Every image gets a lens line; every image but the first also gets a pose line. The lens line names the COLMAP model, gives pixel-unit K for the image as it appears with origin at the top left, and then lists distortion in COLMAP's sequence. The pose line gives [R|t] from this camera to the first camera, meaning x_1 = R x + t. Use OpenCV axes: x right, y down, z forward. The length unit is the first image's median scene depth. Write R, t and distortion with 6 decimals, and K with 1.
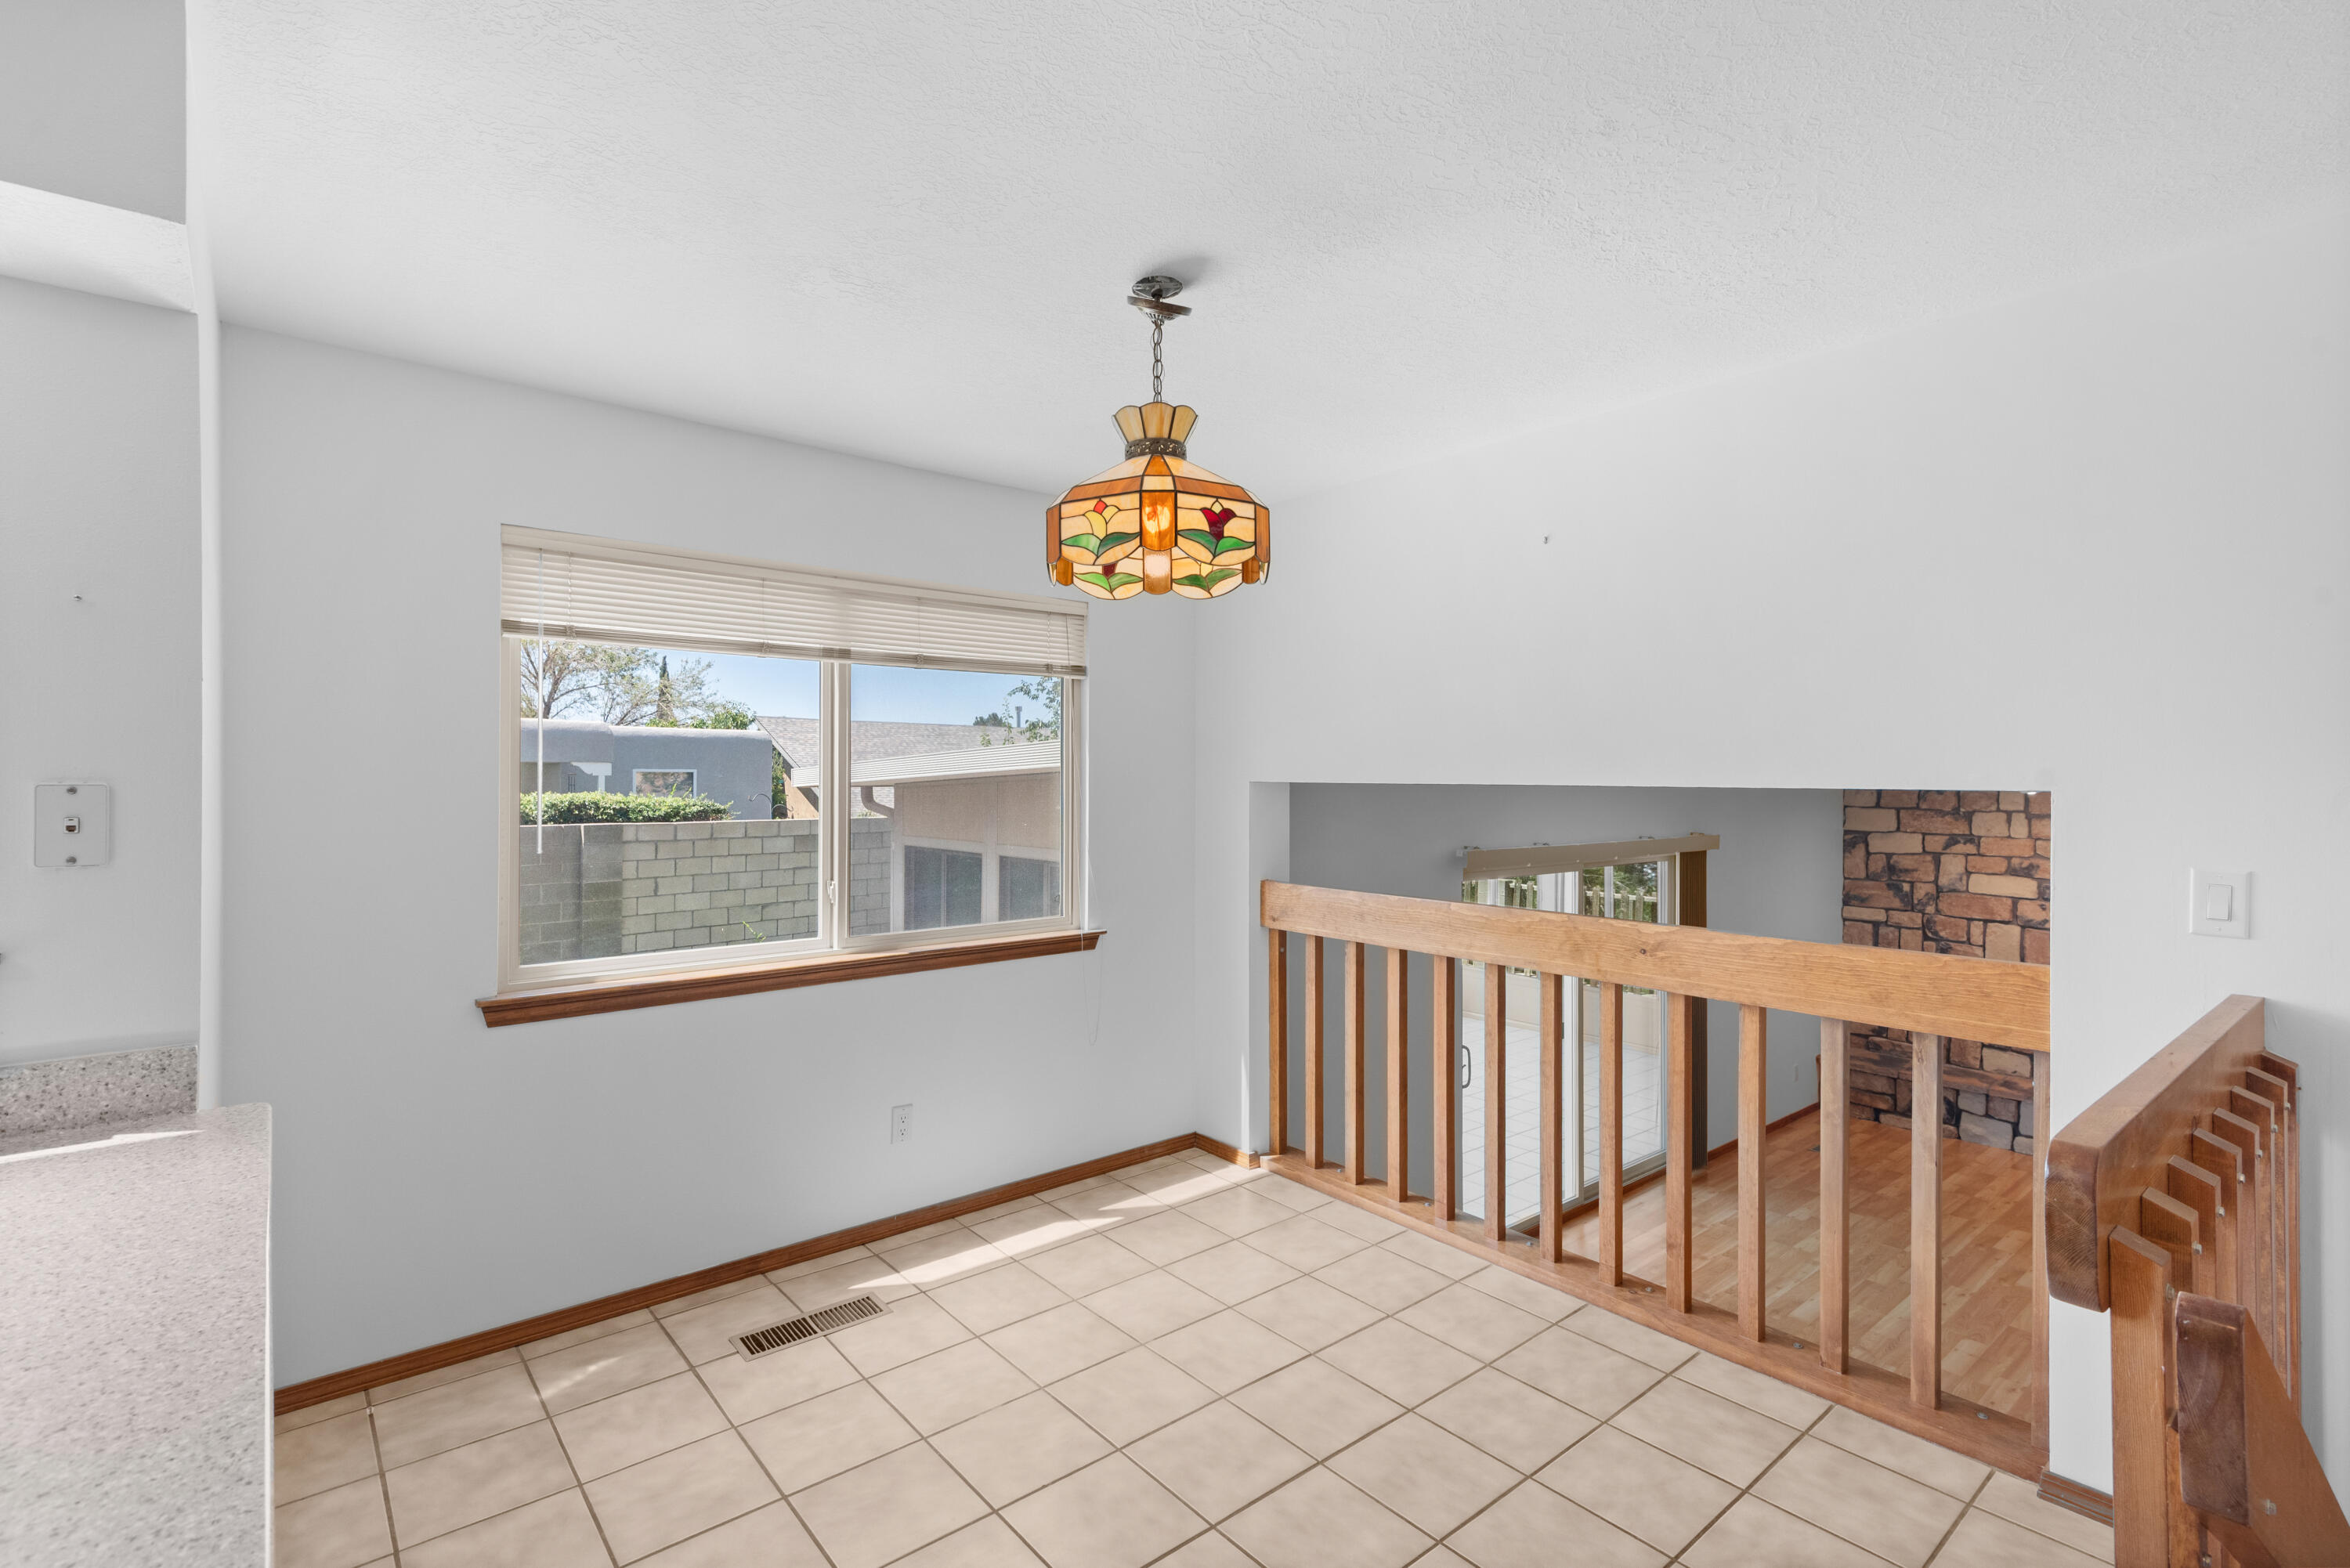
lens RADIAL K [[1072.9, 0, 1161.7], [0, 1072.9, 779.1], [0, 0, 1]] dist [0.034136, -0.013408]
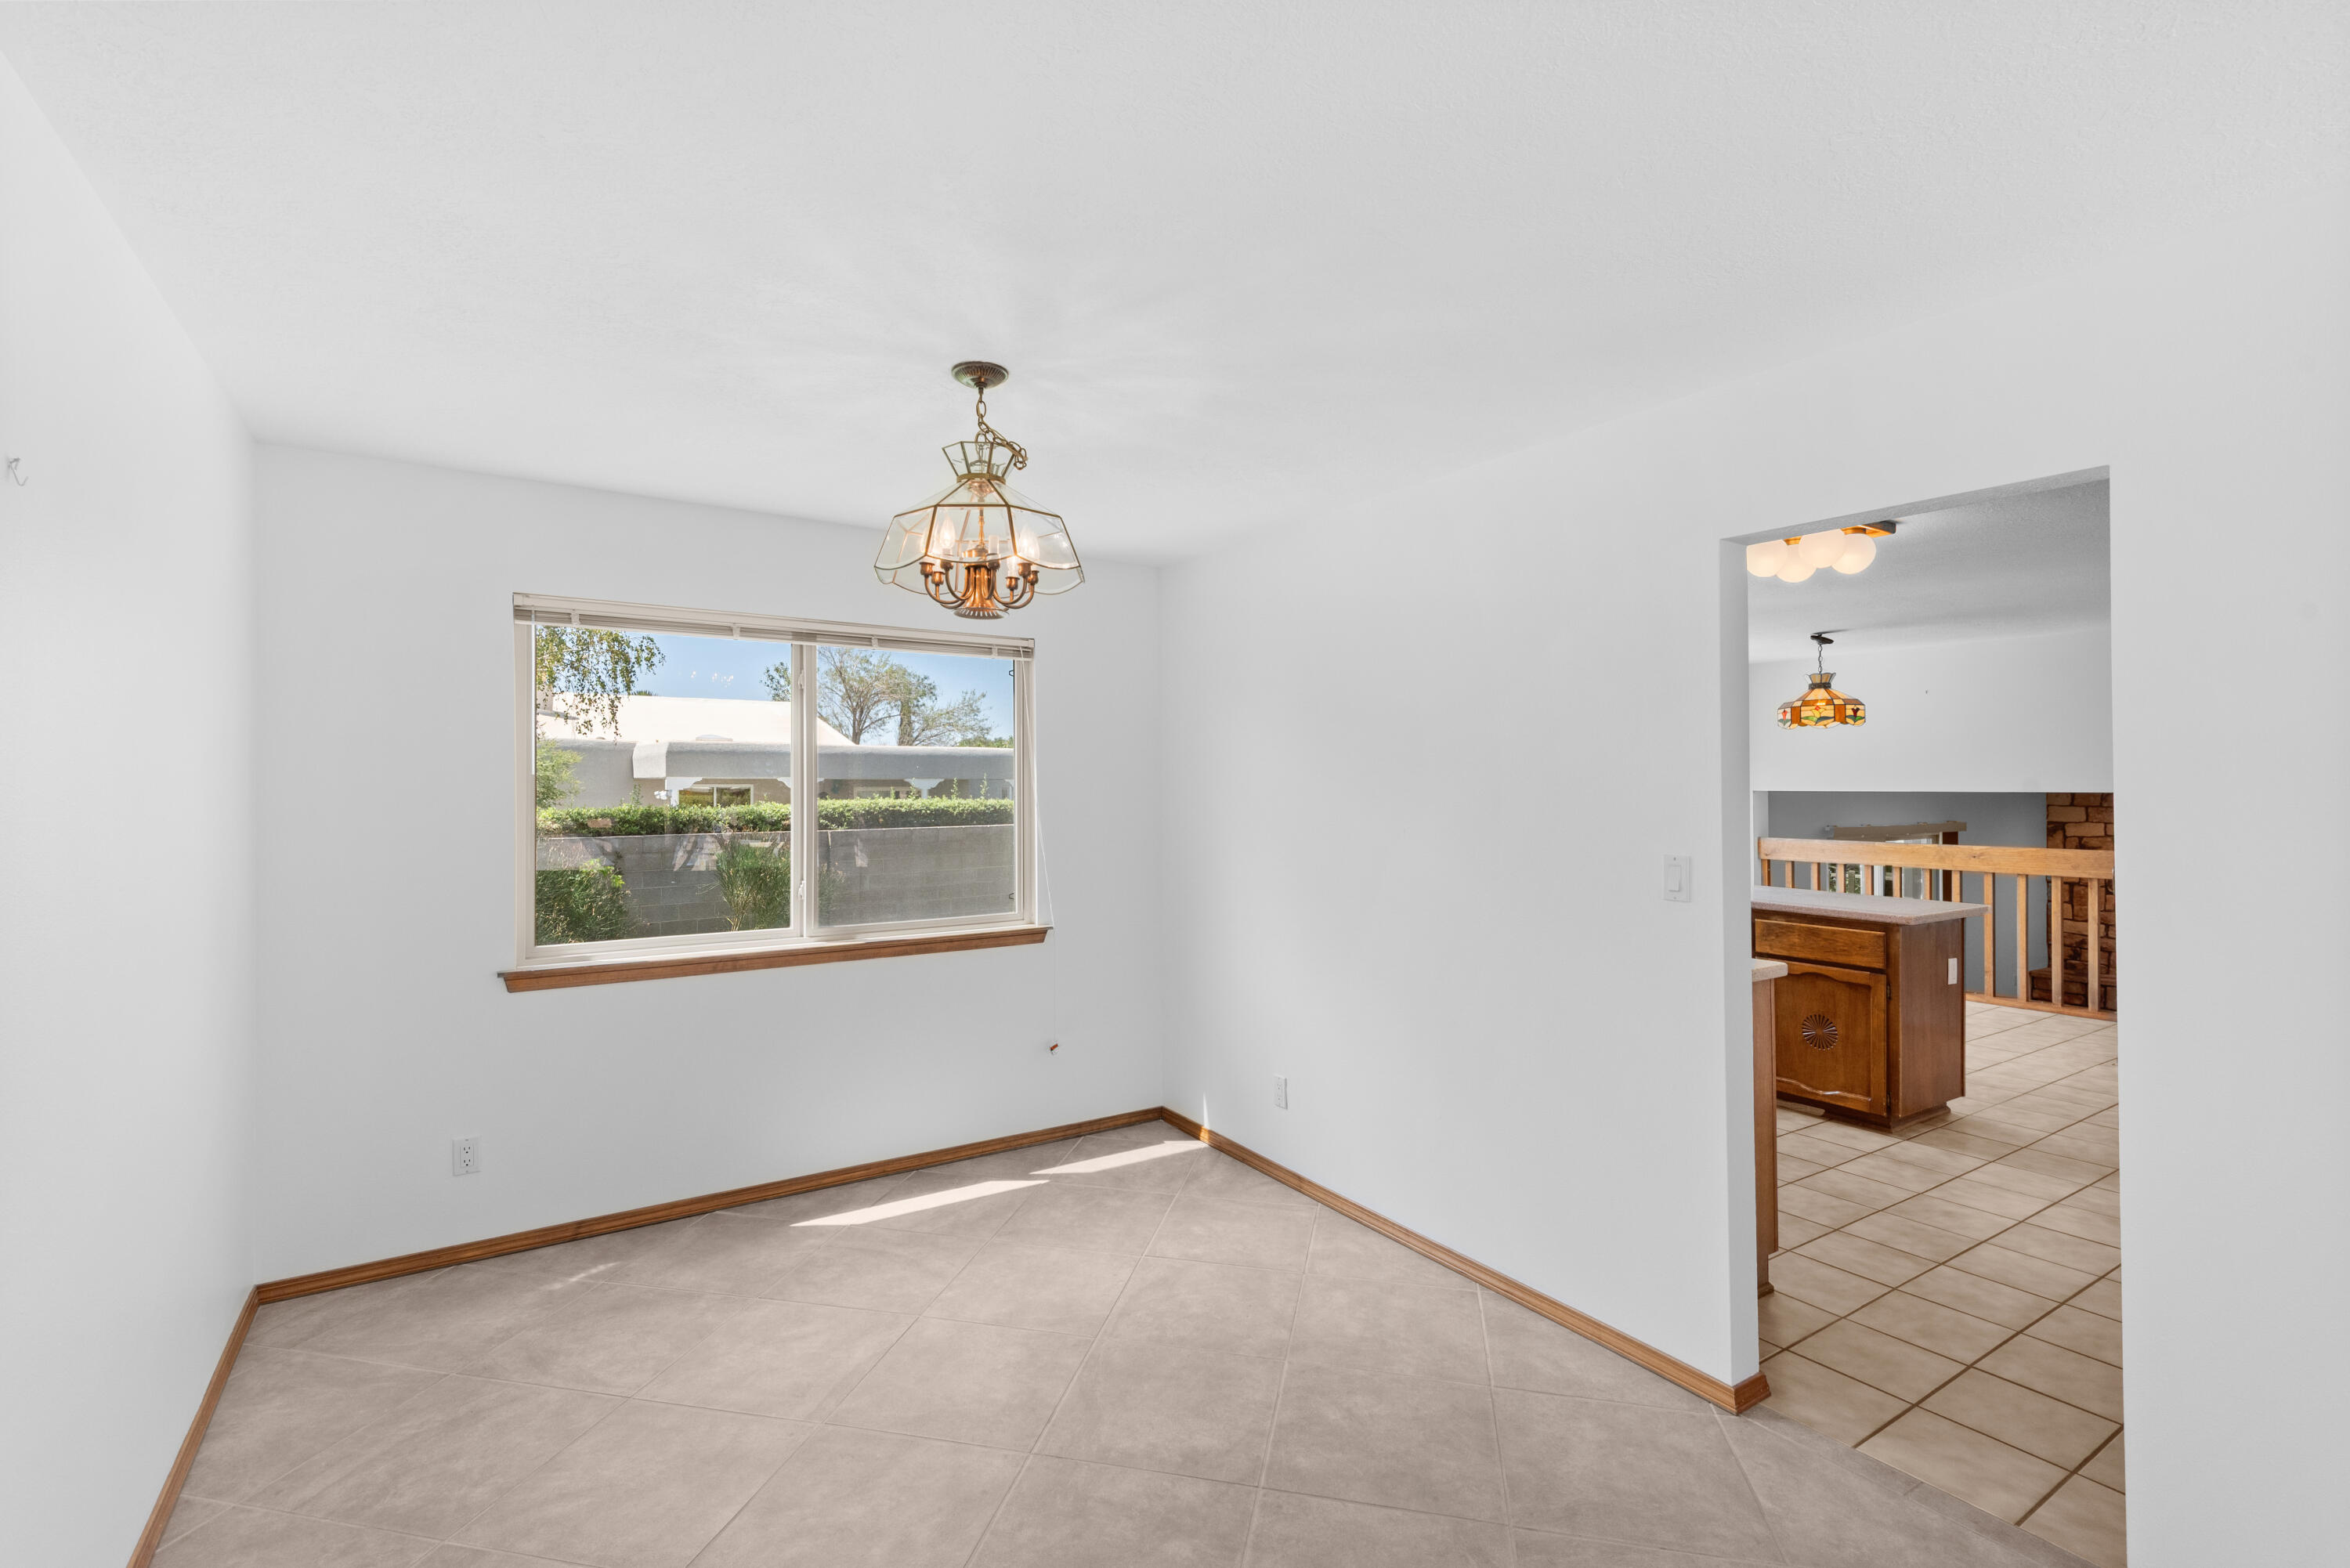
lens RADIAL K [[1072.9, 0, 1163.4], [0, 1072.9, 773.3], [0, 0, 1]] dist [0.034136, -0.013408]
pose [[0.993941, -0.006642, -0.109715, -0.971782], [0.005066, 0.999880, -0.014639, -0.006452], [0.109799, 0.013994, 0.993855, -1.463624]]
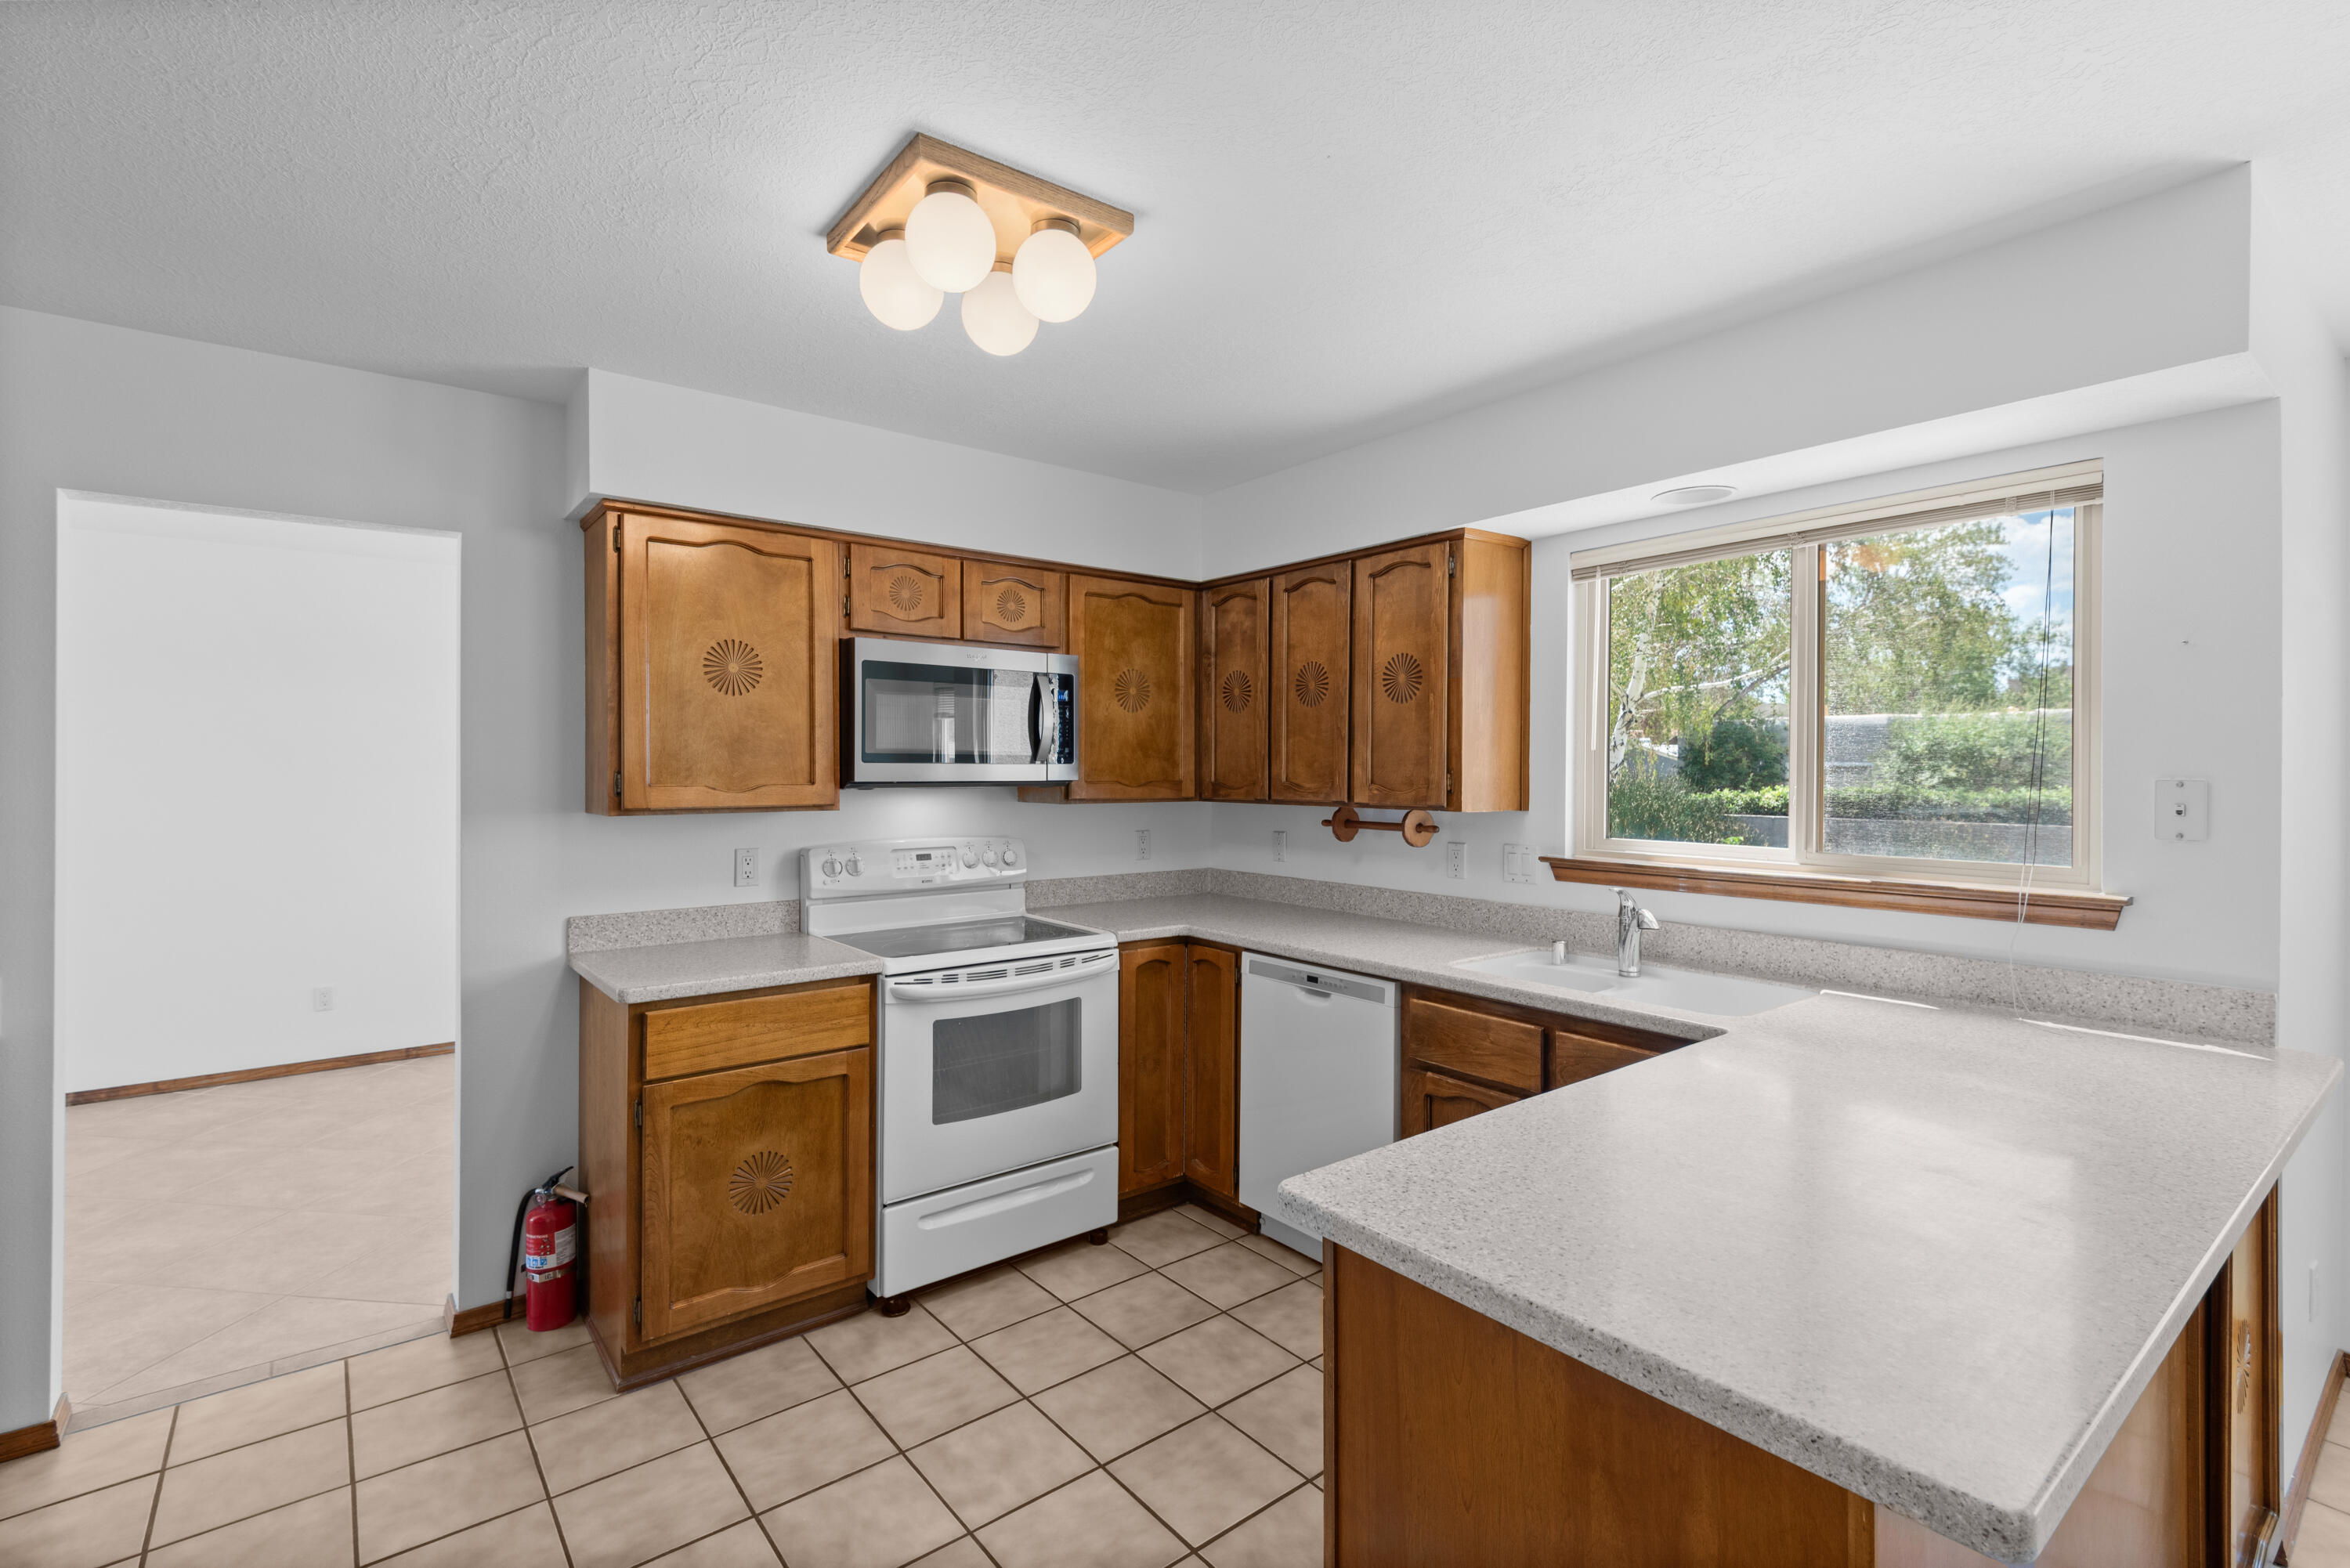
lens RADIAL K [[1072.9, 0, 1180.0], [0, 1072.9, 768.3], [0, 0, 1]] dist [0.034136, -0.013408]
pose [[-0.013989, -0.001629, -0.999901, 0.166911], [-0.006101, 0.999980, -0.001544, 0.000127], [0.999884, 0.006079, -0.013998, -0.097202]]
